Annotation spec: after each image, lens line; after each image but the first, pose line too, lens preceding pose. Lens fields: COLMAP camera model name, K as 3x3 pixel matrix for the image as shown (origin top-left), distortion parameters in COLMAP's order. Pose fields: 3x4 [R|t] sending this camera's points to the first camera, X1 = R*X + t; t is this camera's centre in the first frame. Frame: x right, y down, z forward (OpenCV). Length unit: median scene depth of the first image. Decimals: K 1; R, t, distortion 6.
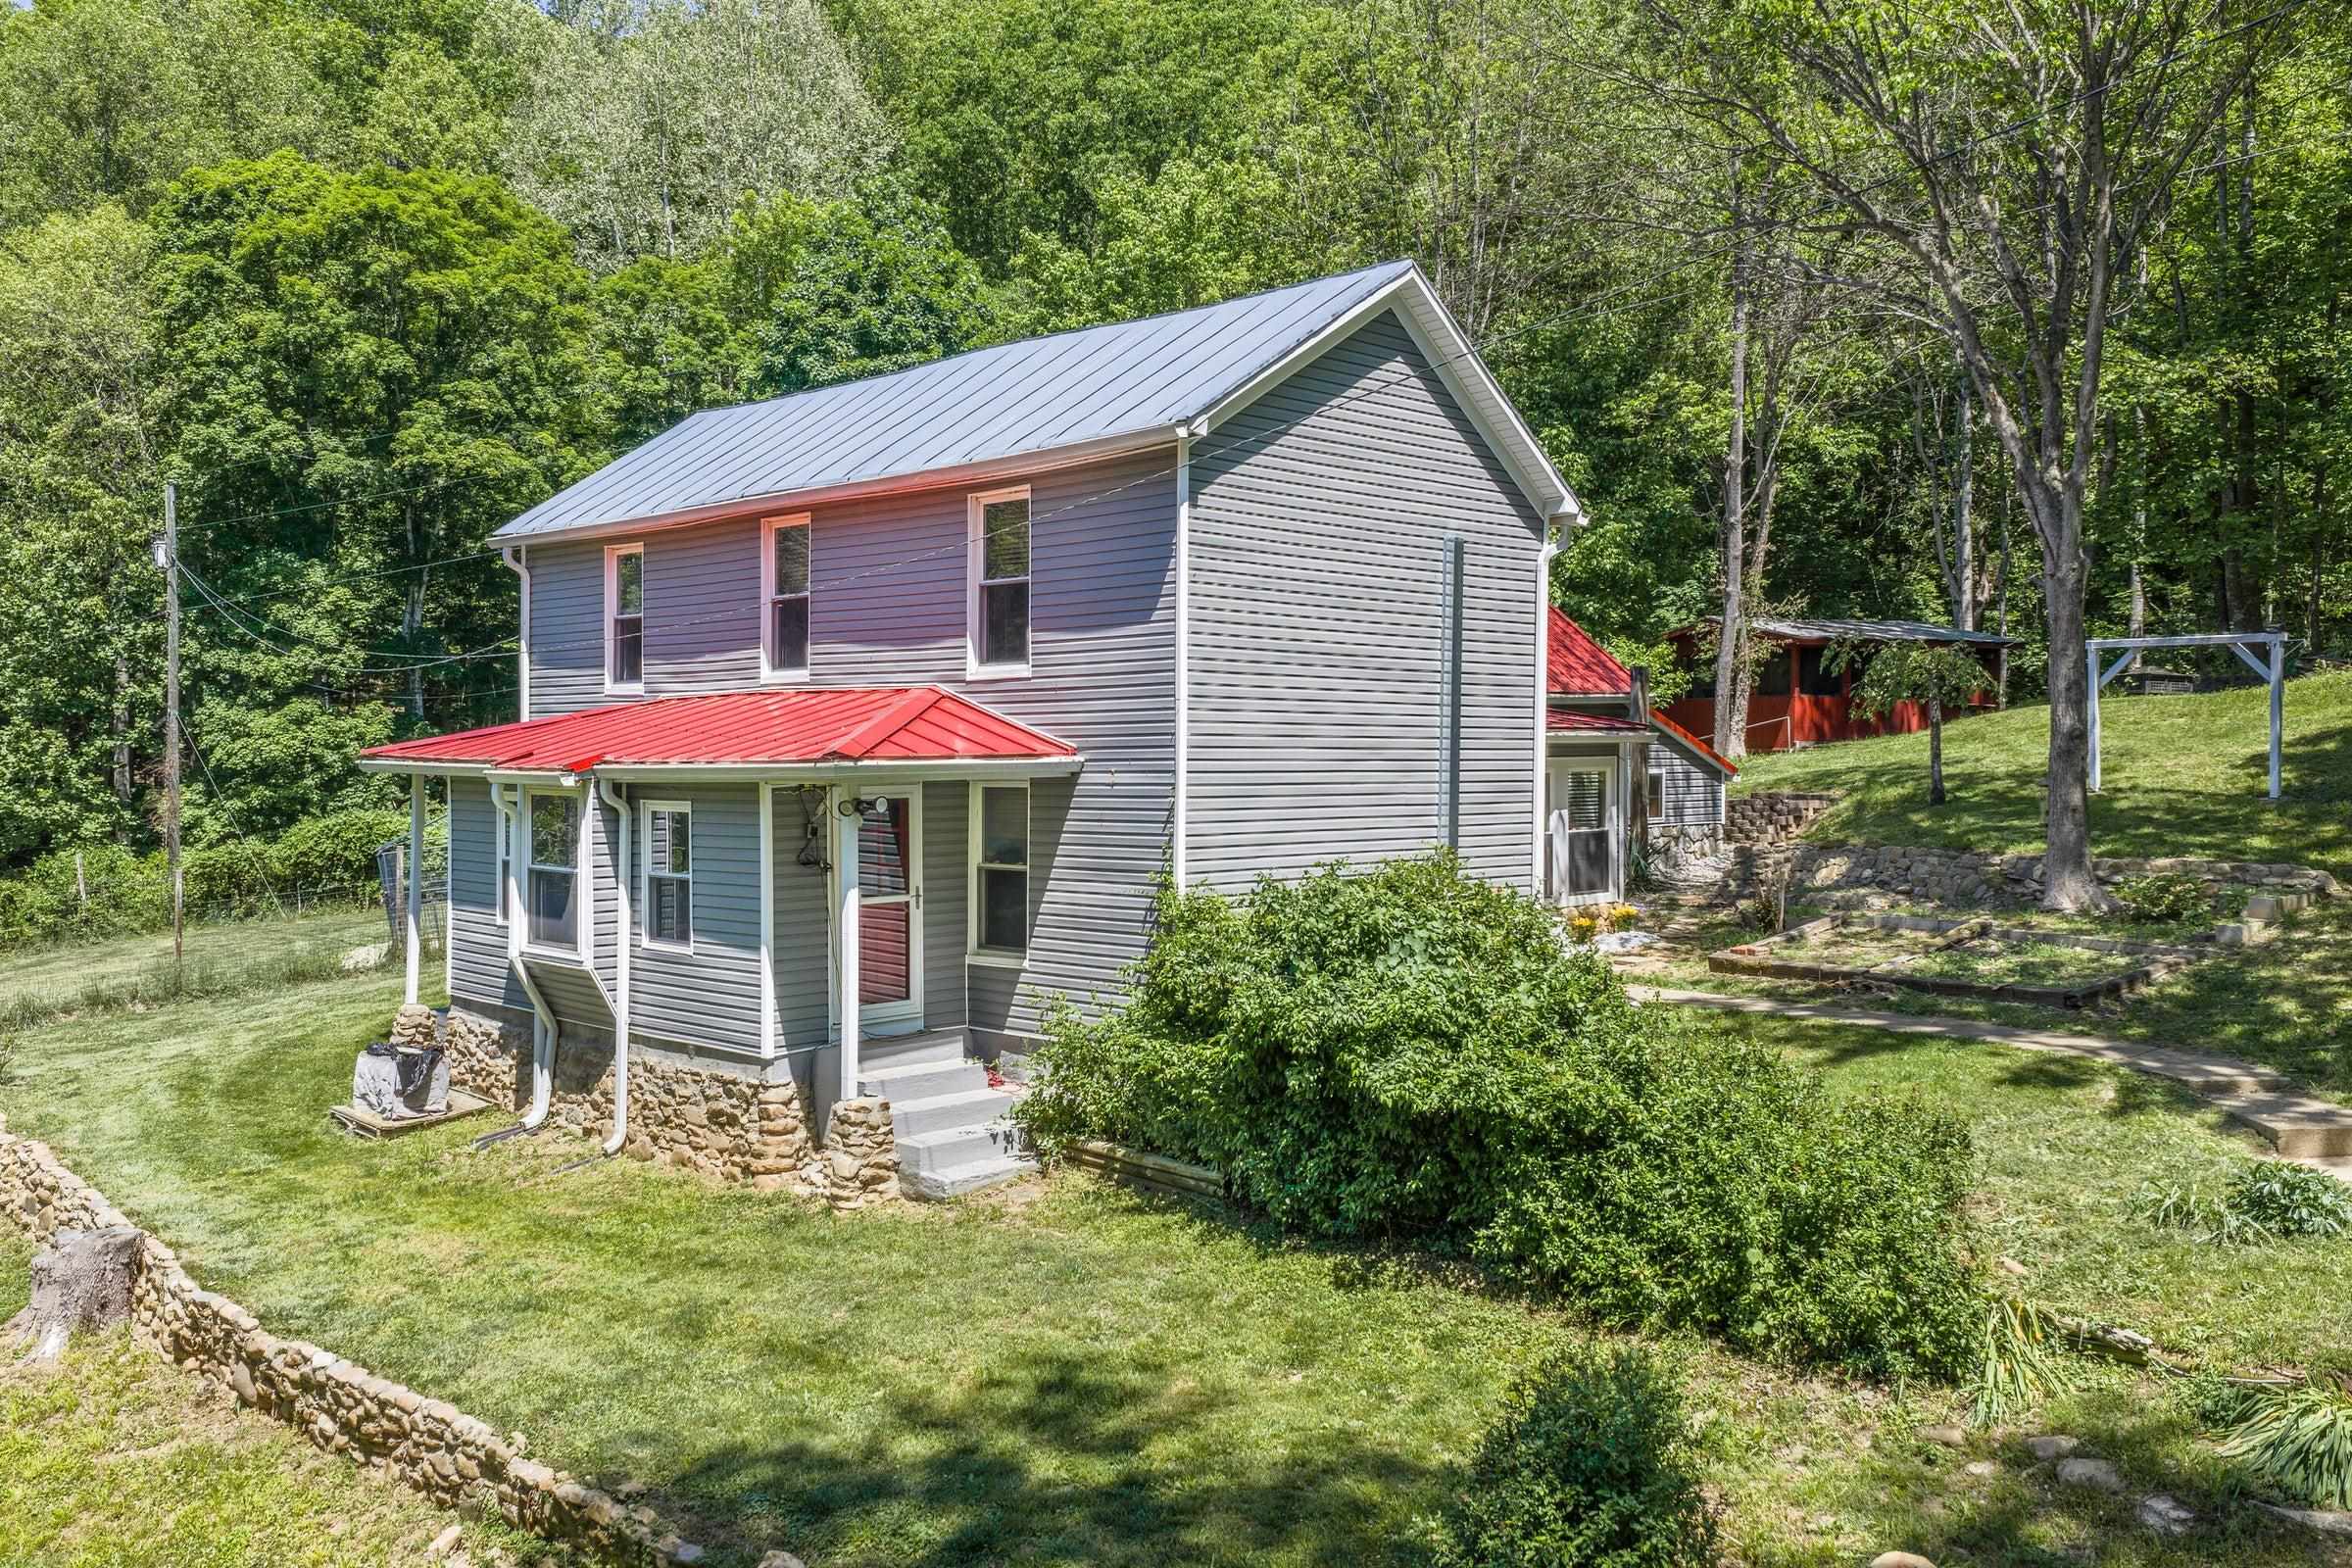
lens RADIAL K [[1991.0, 0, 1176.0], [0, 1991.0, 784.0], [0, 0, 1]] dist [0.014489, 0.017349]
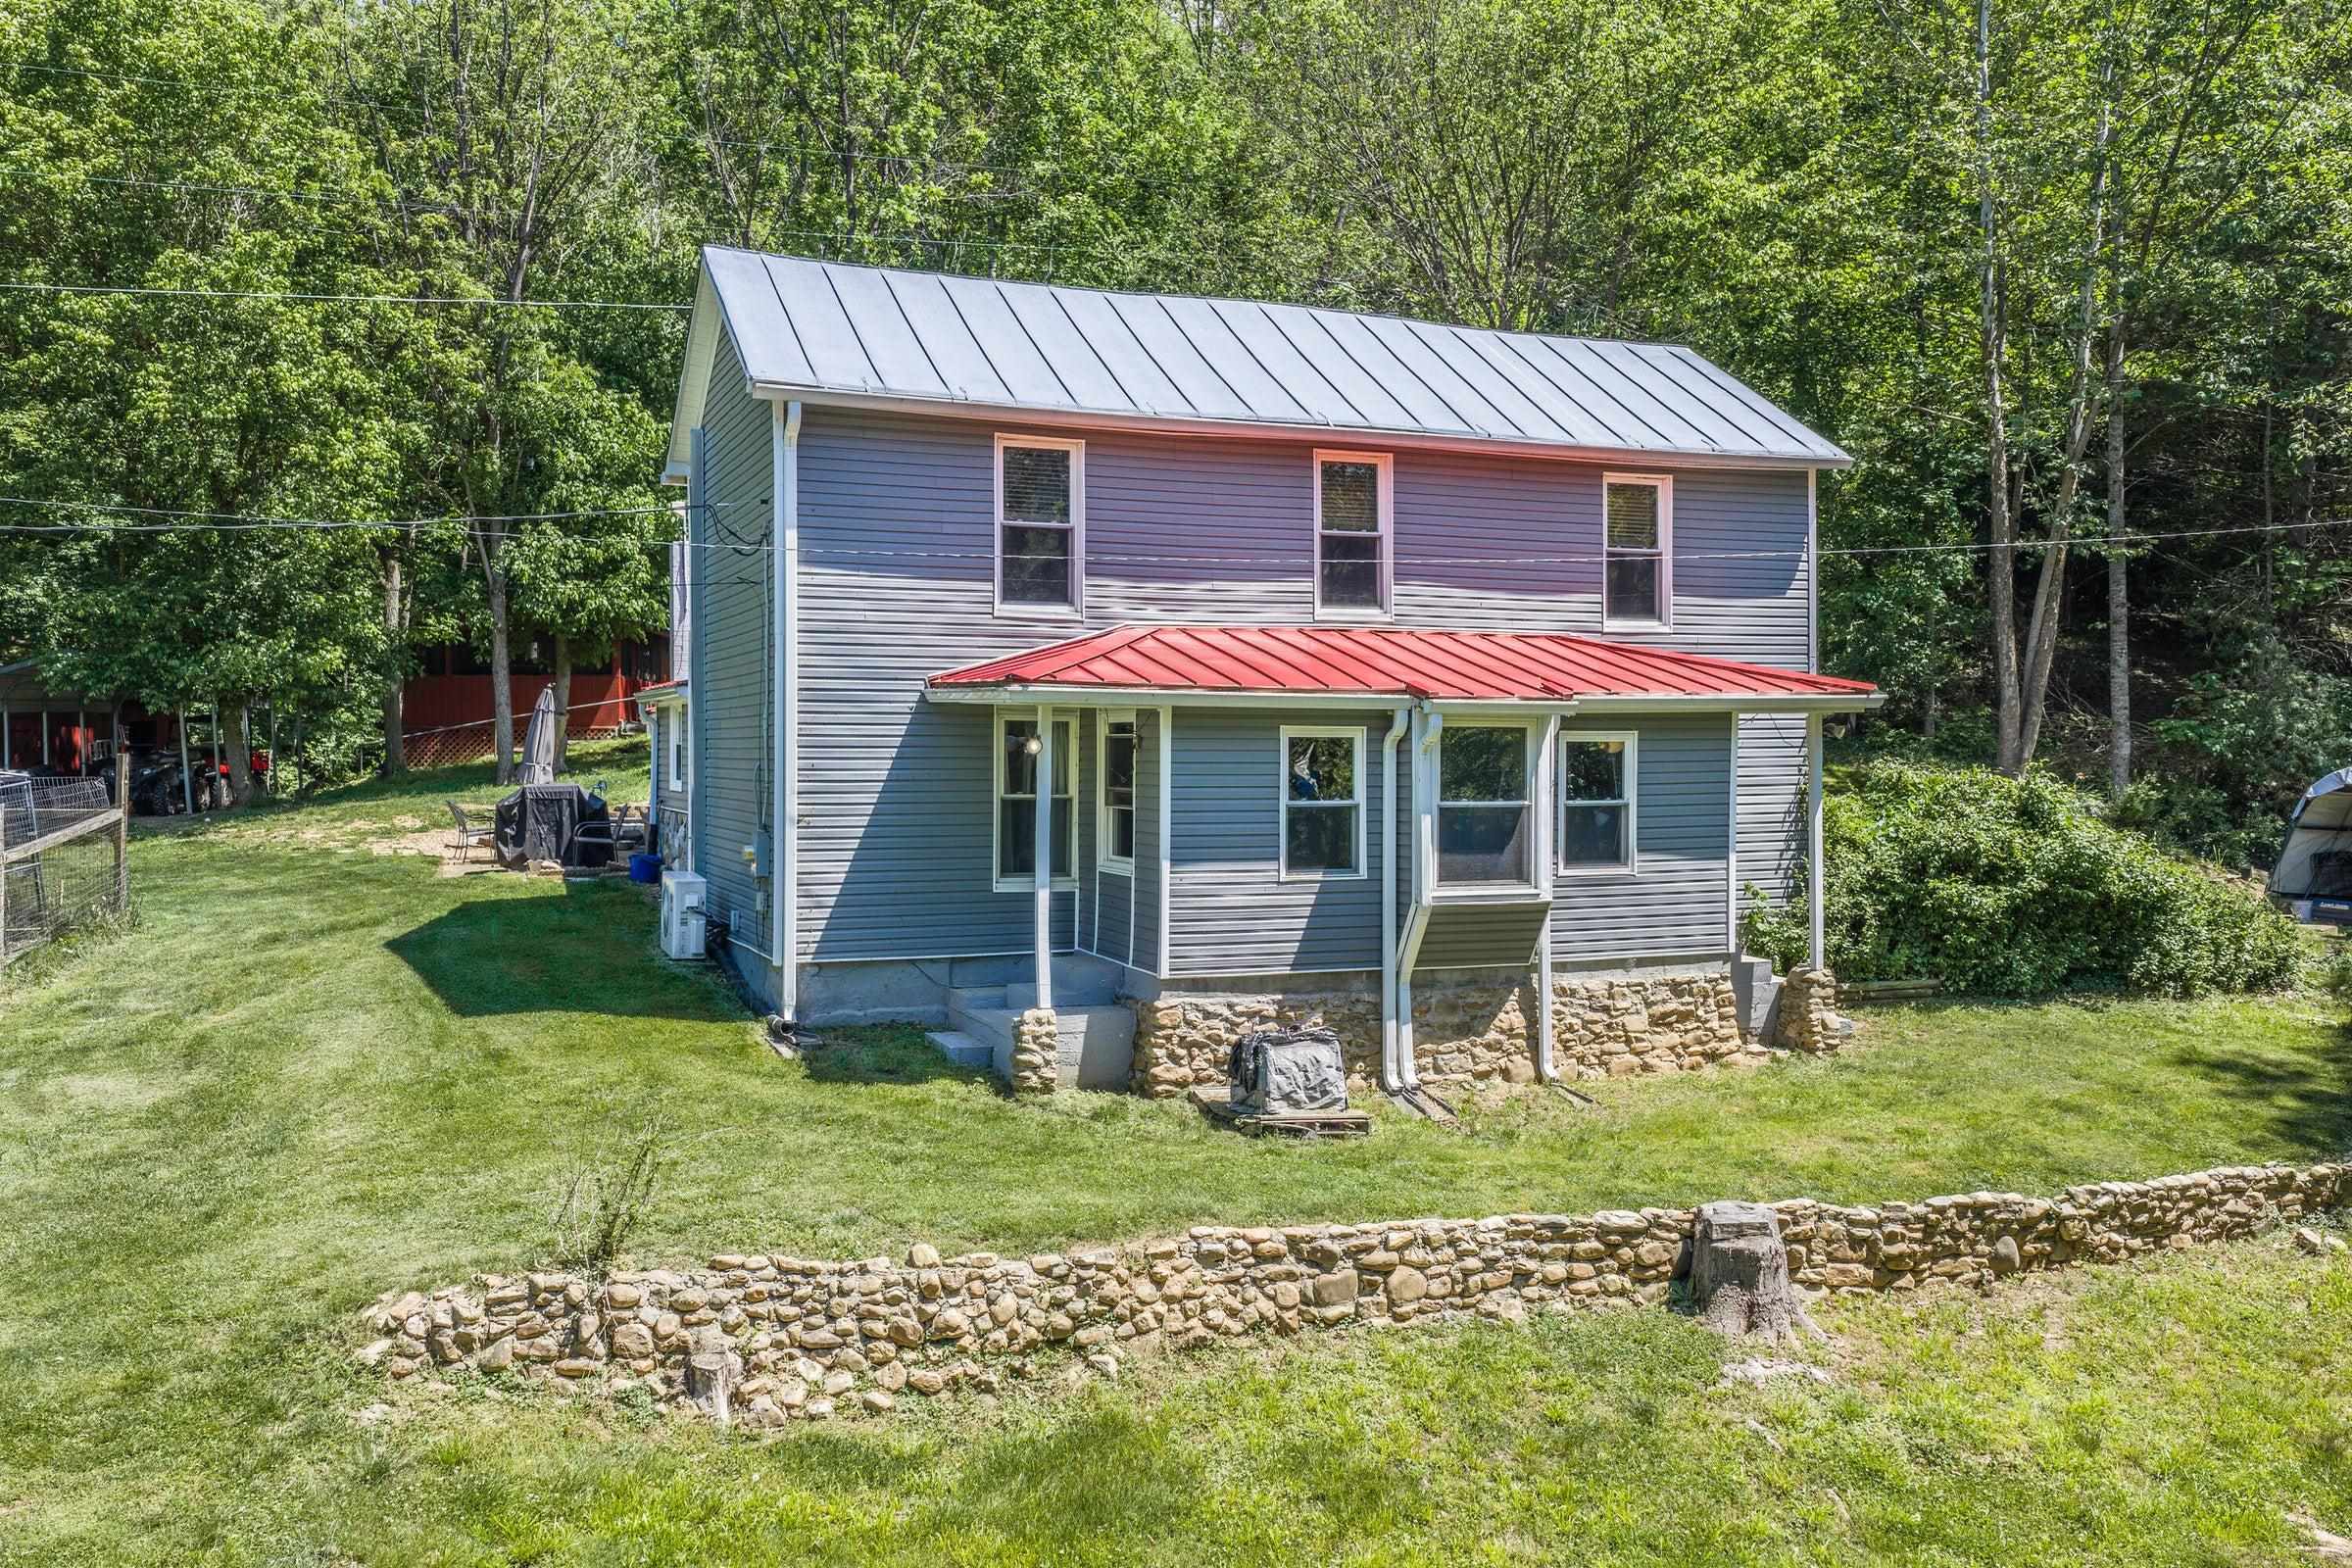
lens RADIAL K [[1991.0, 0, 1176.0], [0, 1991.0, 784.0], [0, 0, 1]] dist [0.014489, 0.017349]
pose [[0.367893, -0.009726, 0.929817, -1.198384], [0.022302, 0.999750, 0.001634, 0.027572], [-0.929600, 0.020135, 0.368018, 0.753345]]
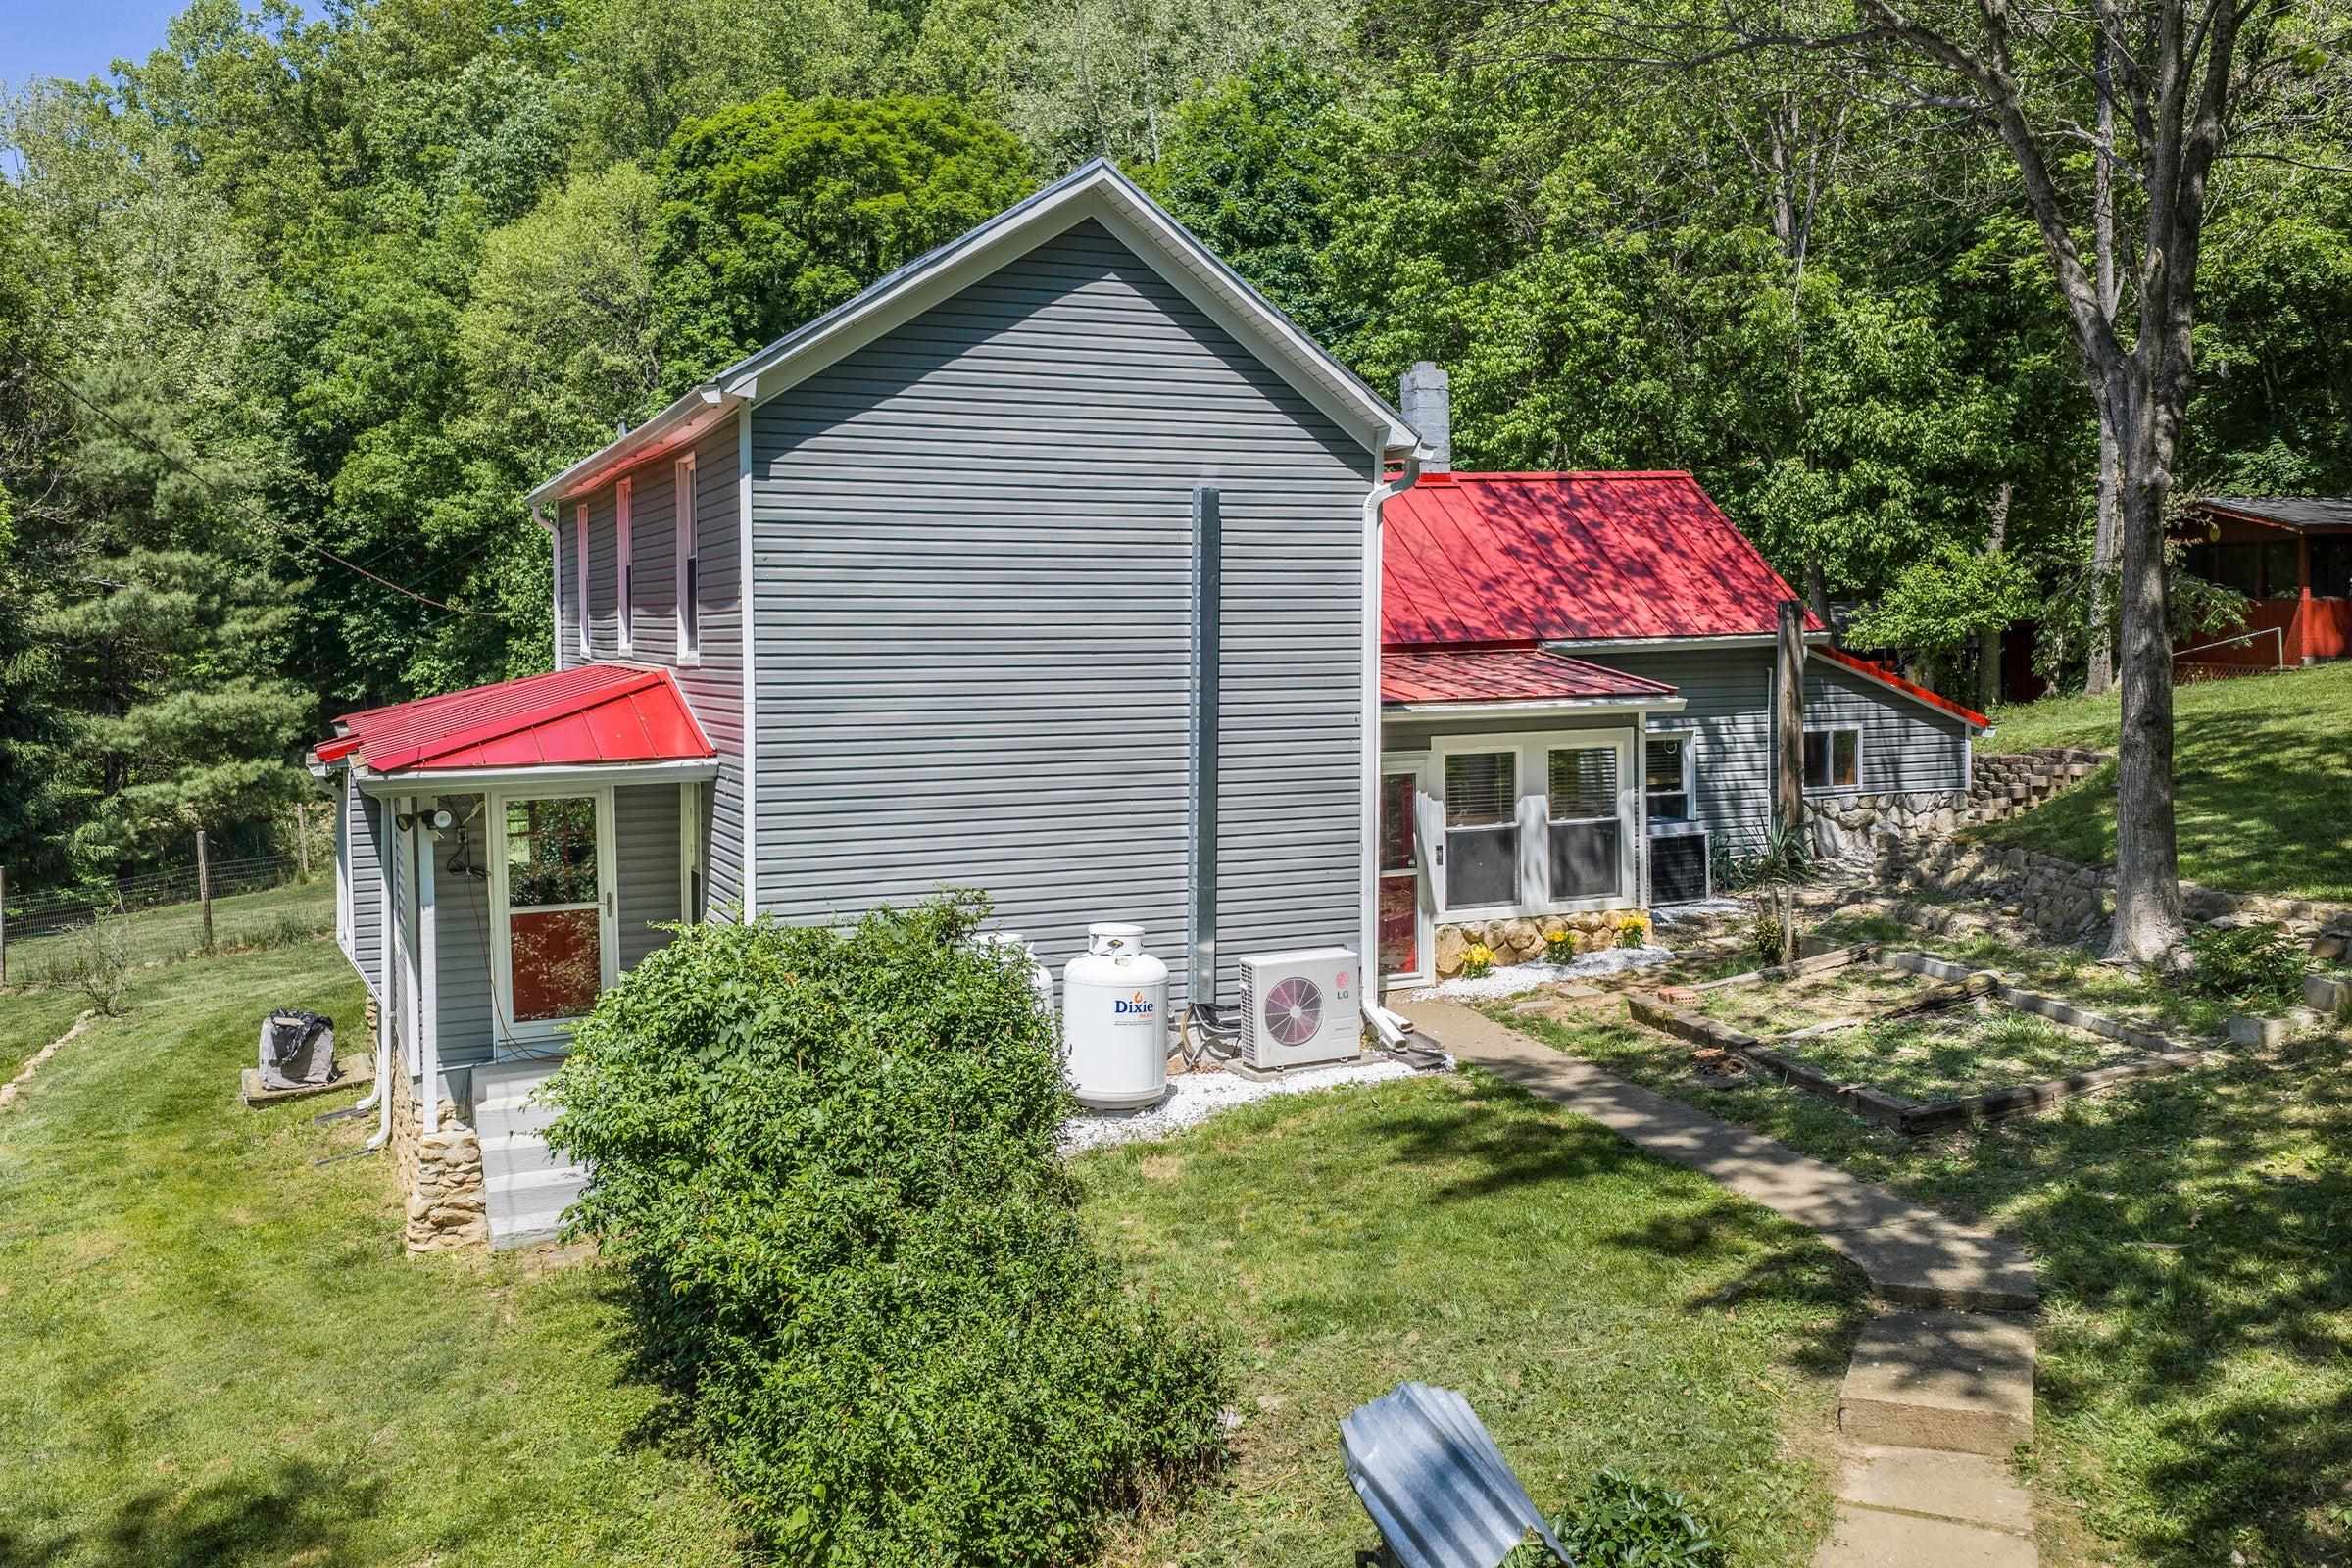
lens RADIAL K [[2026.1, 0, 1176.1], [0, 2026.1, 709.1], [0, 0, 1]] dist [-0.007642, 0.008263]
pose [[0.932373, 0.006617, -0.361438, 0.417334], [0.002975, 0.999658, 0.025976, -0.052444], [0.361486, -0.025295, 0.932034, 0.208636]]
